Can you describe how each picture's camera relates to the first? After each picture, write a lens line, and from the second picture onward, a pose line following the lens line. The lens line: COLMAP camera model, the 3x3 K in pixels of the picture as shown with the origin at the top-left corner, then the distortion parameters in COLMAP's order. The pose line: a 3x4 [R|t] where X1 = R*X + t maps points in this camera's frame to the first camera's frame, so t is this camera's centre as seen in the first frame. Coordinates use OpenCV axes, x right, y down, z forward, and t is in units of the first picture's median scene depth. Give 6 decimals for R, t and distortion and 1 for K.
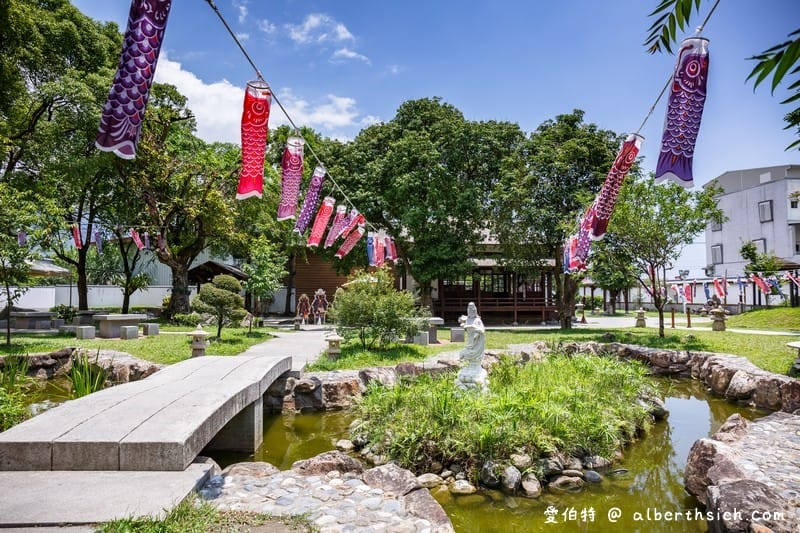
lens RADIAL K [[548.9, 0, 400.0], [0, 548.9, 266.5], [0, 0, 1]] dist [-0.093624, 0.080076]
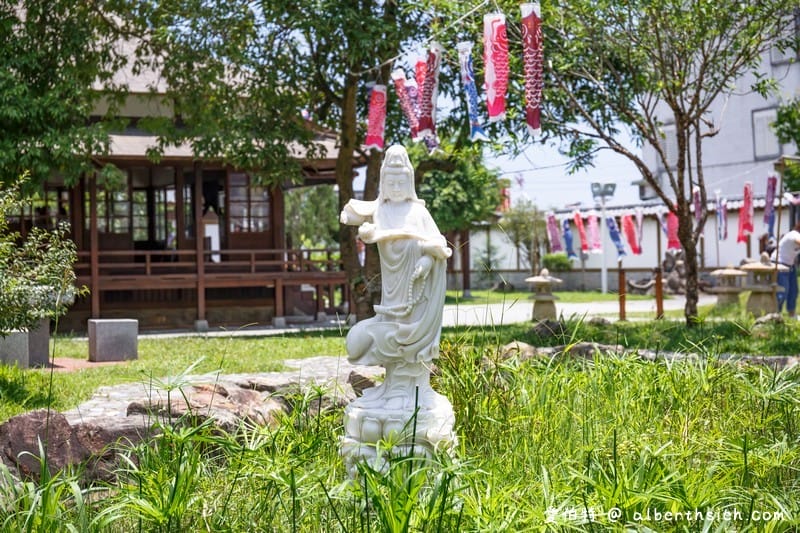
lens RADIAL K [[1523.7, 0, 400.0], [0, 1523.7, 266.5], [0, 0, 1]] dist [0.027947, 0.101653]
pose [[0.927134, -0.014459, 0.374452, -0.066534], [-0.005110, 0.998675, 0.051215, 0.038977], [-0.374696, -0.049396, 0.925831, 0.139575]]
